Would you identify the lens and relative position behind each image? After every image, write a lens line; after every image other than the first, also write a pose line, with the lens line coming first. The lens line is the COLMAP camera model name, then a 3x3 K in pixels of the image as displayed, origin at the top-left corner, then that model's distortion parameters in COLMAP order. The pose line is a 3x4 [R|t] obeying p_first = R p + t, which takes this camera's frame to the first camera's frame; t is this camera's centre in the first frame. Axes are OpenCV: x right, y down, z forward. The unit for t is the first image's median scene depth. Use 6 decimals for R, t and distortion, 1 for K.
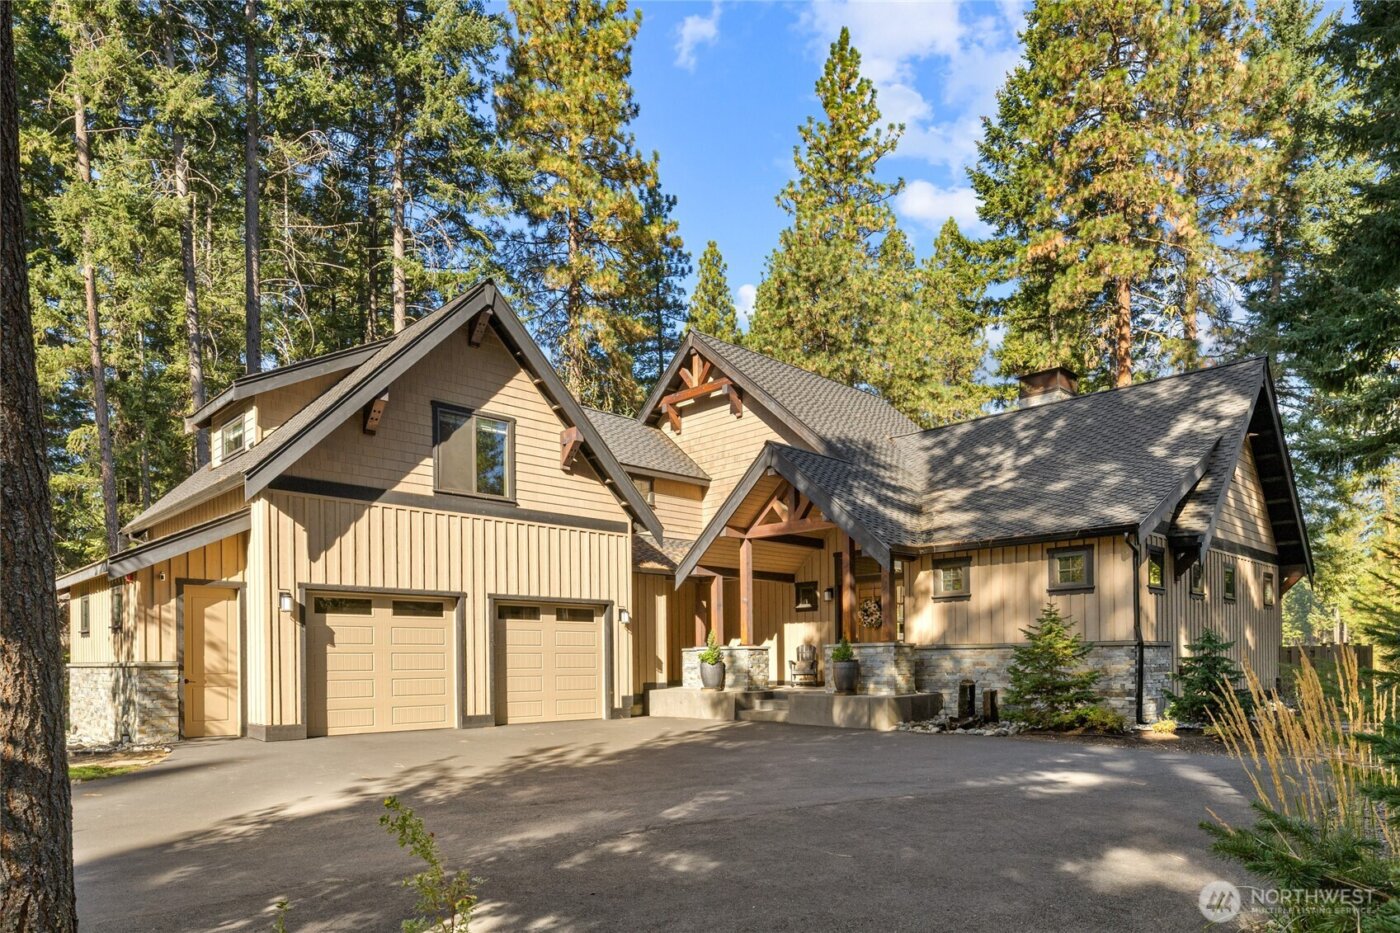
lens RADIAL K [[738.1, 0, 700.0], [0, 738.1, 466.5], [0, 0, 1]] dist [0.001710, 0.000053]
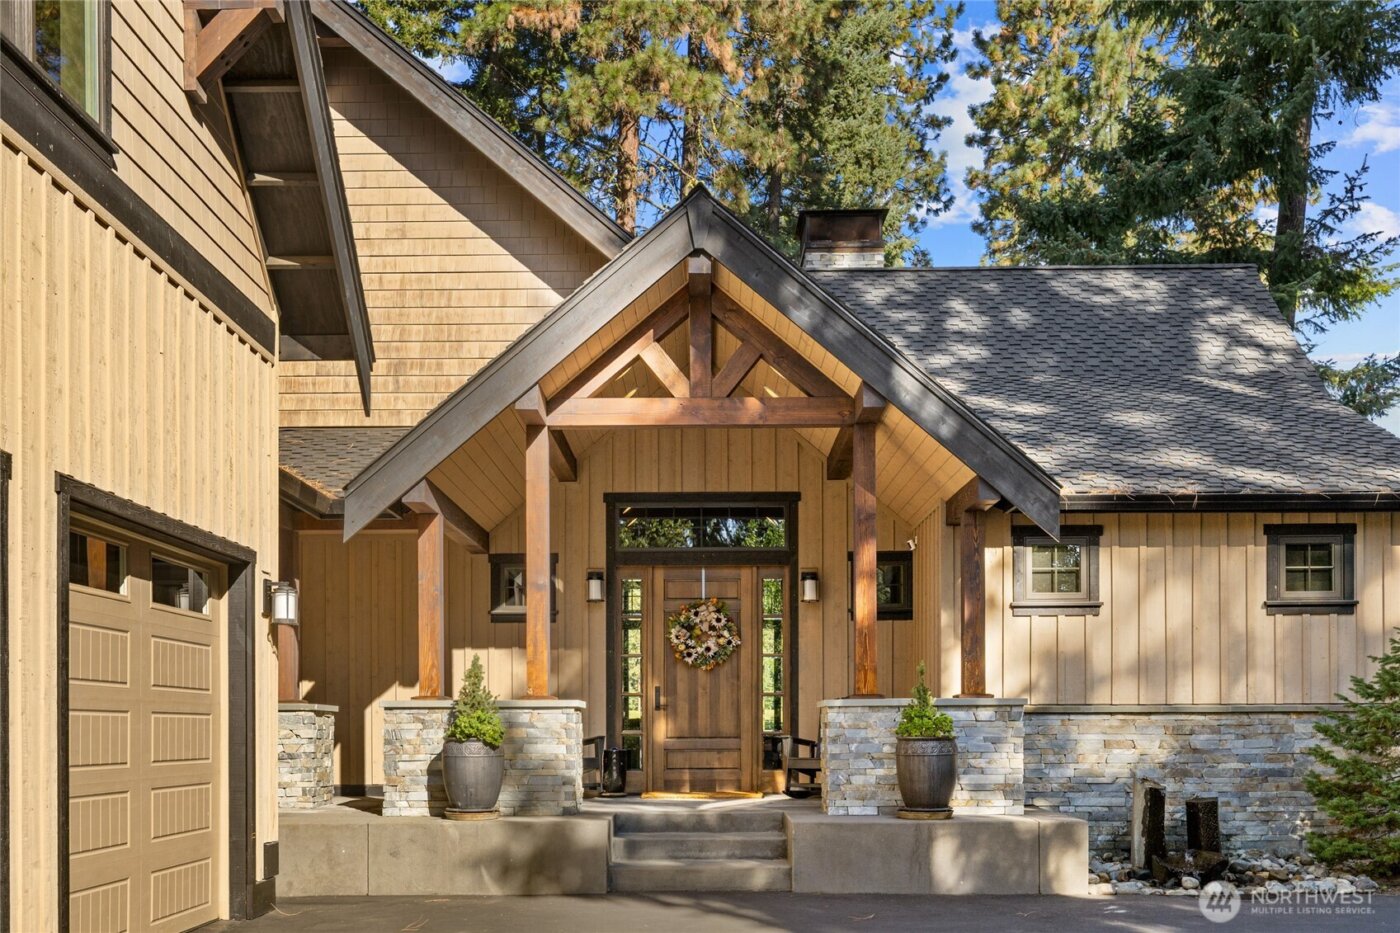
lens RADIAL K [[1371.4, 0, 700.0], [0, 1371.4, 466.5], [0, 0, 1]] dist [-0.000383, -0.002842]
pose [[0.740509, 0.132580, 0.658839, -0.371817], [-0.171667, 0.985141, -0.005296, 0.116658], [-0.649752, -0.109179, 0.752265, 0.436342]]
